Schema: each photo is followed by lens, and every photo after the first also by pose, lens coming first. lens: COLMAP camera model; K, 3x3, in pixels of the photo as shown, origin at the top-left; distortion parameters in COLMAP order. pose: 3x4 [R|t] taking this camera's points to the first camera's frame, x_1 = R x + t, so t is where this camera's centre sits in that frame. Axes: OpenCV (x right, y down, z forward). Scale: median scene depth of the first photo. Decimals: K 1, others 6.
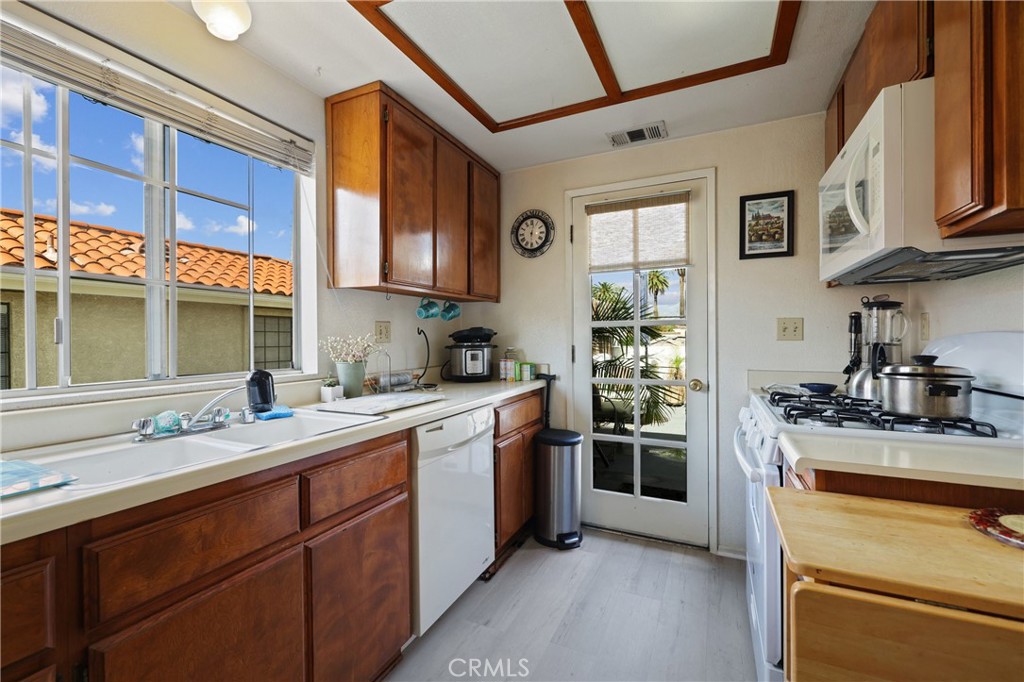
lens RADIAL K [[437.6, 0, 516.6], [0, 437.6, 344.2], [0, 0, 1]] dist [0.000530, -0.000209]
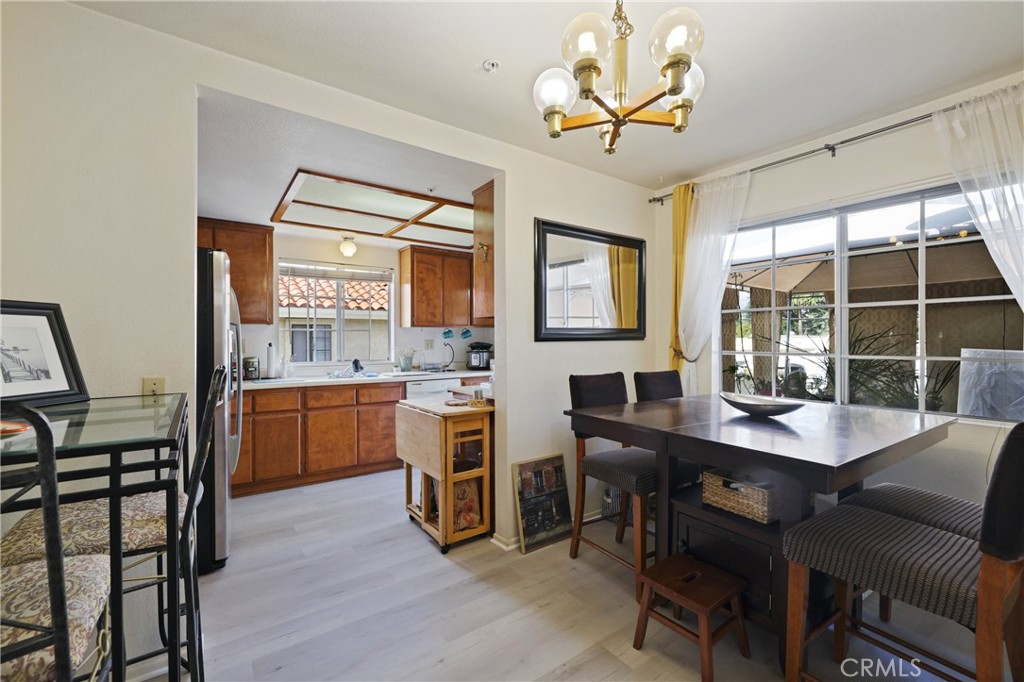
lens RADIAL K [[437.6, 0, 516.6], [0, 437.6, 344.2], [0, 0, 1]] dist [0.000530, -0.000209]
pose [[0.876546, 0.003644, -0.481304, 1.213595], [-0.005357, 0.999983, -0.002184, -0.030045], [0.481288, 0.004493, 0.876551, -0.762741]]
